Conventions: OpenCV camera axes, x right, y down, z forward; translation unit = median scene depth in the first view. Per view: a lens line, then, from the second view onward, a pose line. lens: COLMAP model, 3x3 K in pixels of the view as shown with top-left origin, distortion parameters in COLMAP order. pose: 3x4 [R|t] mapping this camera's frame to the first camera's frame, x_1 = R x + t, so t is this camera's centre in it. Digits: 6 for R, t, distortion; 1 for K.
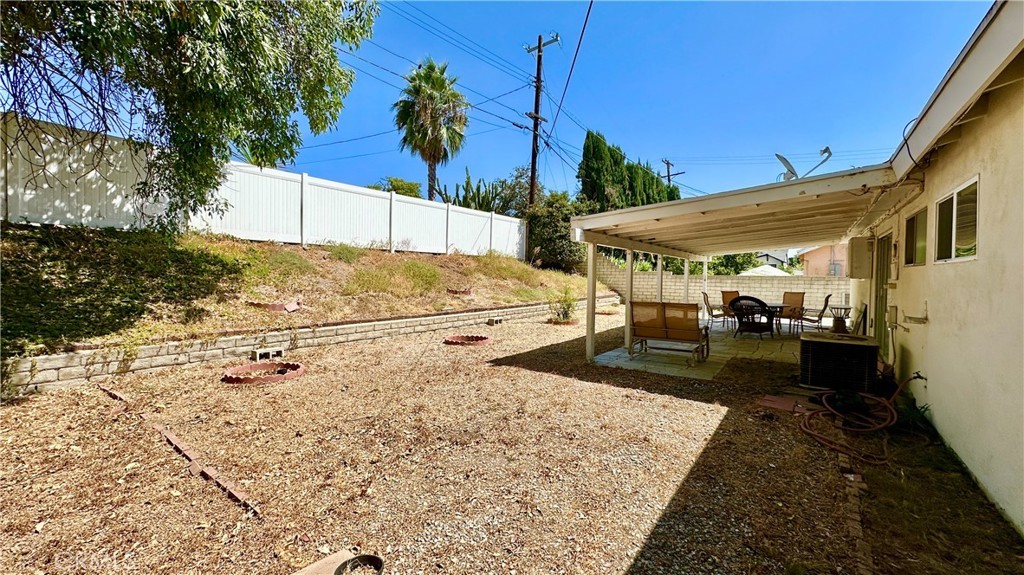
lens RADIAL K [[410.9, 0, 504.9], [0, 410.9, 284.2], [0, 0, 1]] dist [-0.003831, 0.000753]
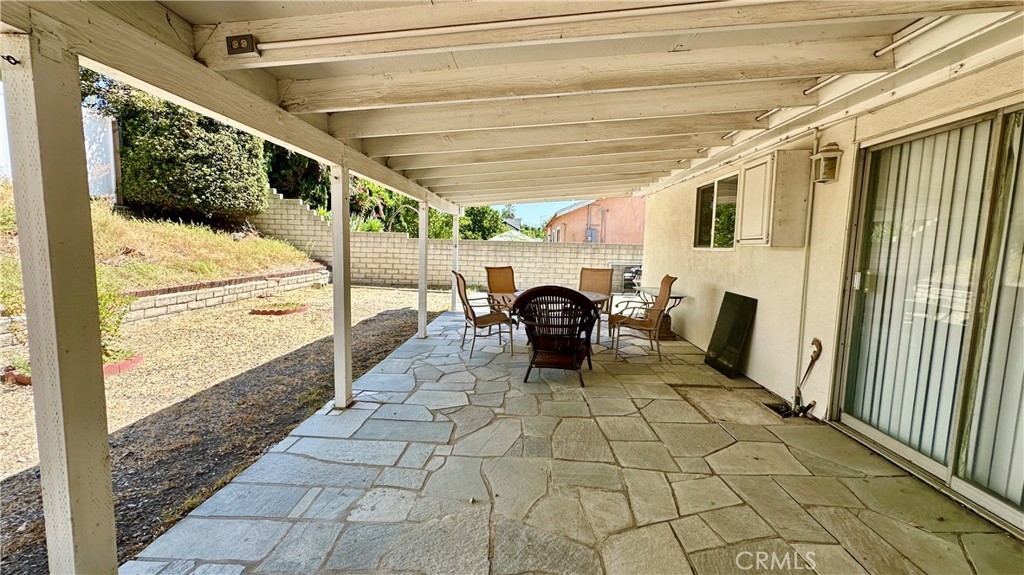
lens RADIAL K [[410.9, 0, 509.9], [0, 410.9, 287.2], [0, 0, 1]] dist [-0.003831, 0.000753]
pose [[0.828540, -0.045281, 0.558096, 0.164359], [-0.006341, 0.995902, 0.090216, -0.003697], [-0.559894, -0.078286, 0.824858, 0.342004]]
